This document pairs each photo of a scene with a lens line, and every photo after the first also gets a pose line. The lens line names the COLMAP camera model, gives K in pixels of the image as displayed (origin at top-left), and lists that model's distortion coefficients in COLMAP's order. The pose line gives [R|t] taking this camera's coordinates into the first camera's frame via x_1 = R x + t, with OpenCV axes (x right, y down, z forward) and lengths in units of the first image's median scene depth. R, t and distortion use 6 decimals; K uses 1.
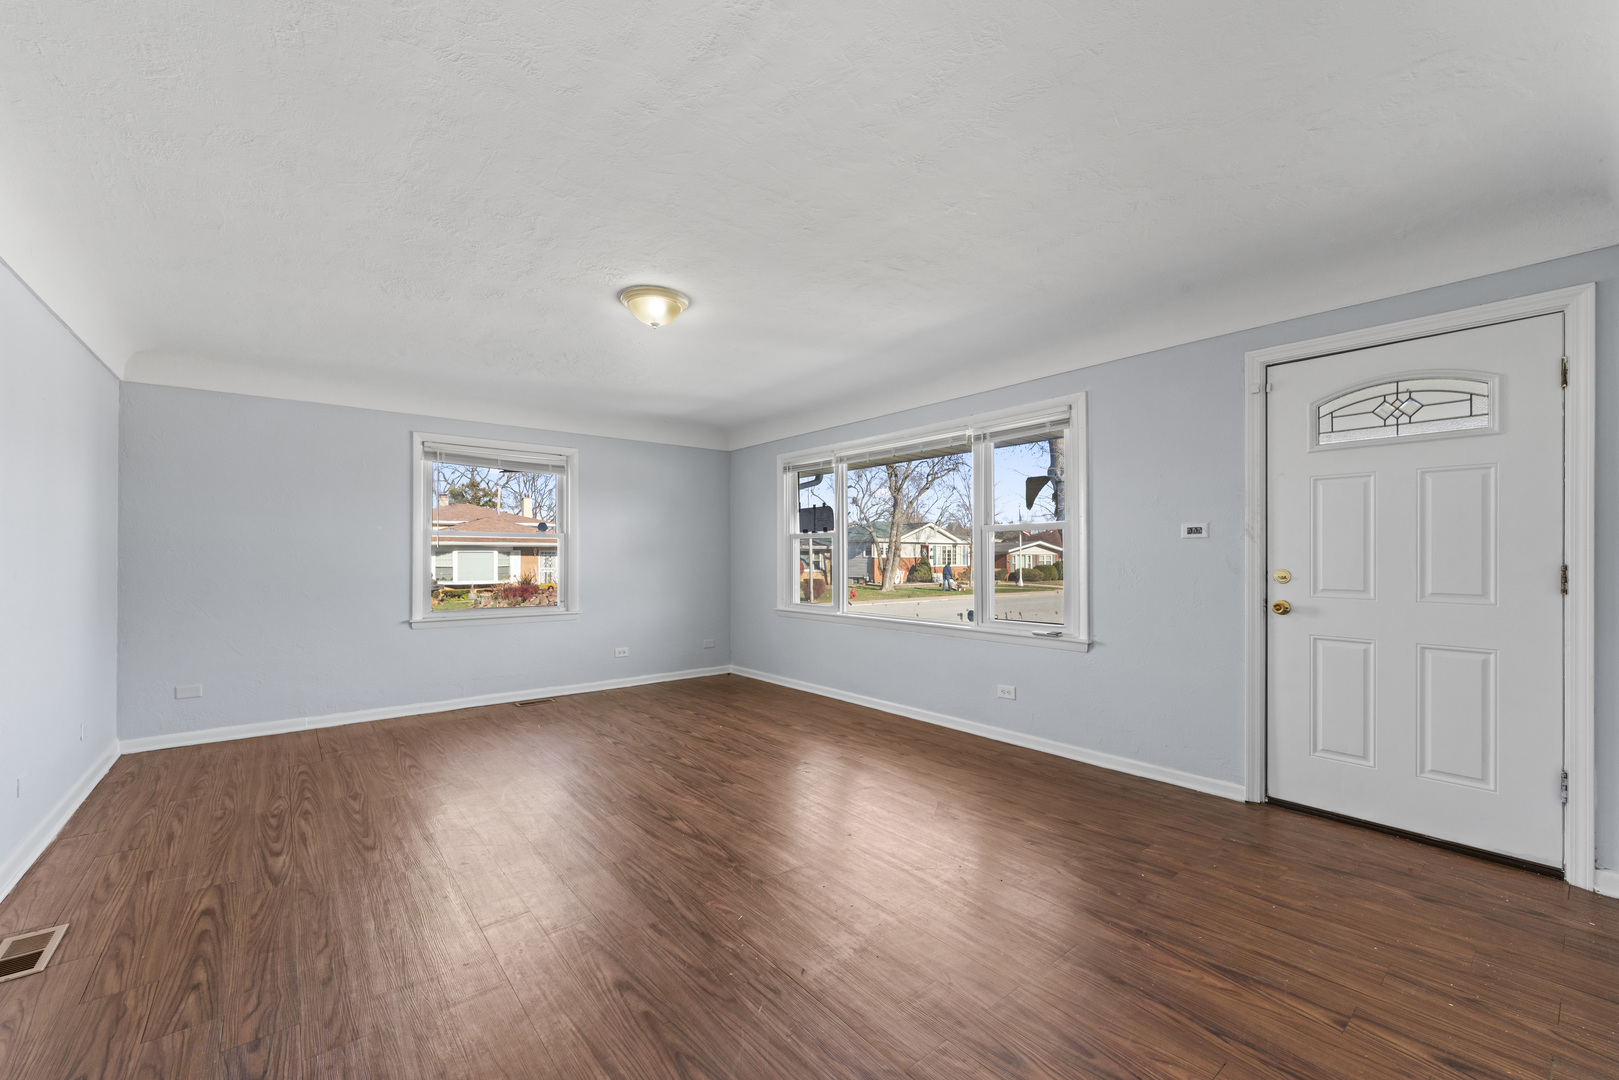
lens RADIAL K [[660.5, 0, 807.1], [0, 660.5, 558.8], [0, 0, 1]] dist [-0.000679, -0.000197]
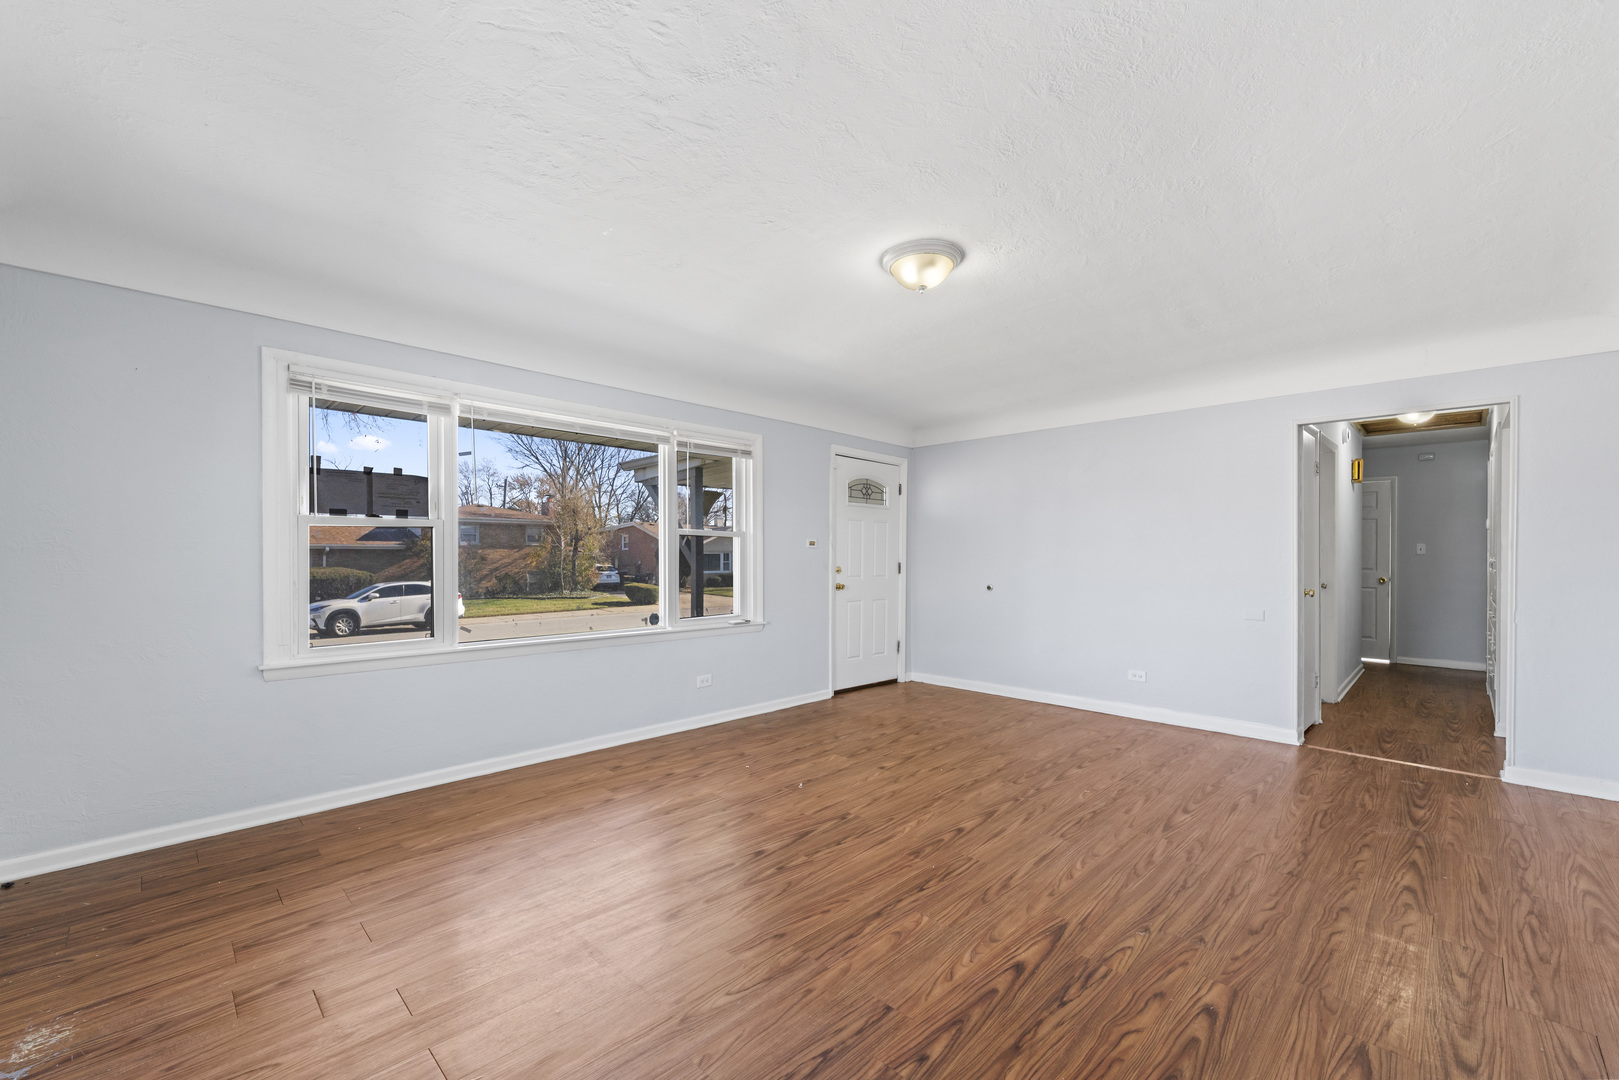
lens RADIAL K [[660.5, 0, 807.1], [0, 660.5, 558.8], [0, 0, 1]] dist [-0.000679, -0.000197]
pose [[-0.115990, -0.000028, 0.993250, -0.937759], [0.002031, 0.999998, 0.000266, -0.004405], [-0.993248, 0.002048, -0.115990, 1.093004]]
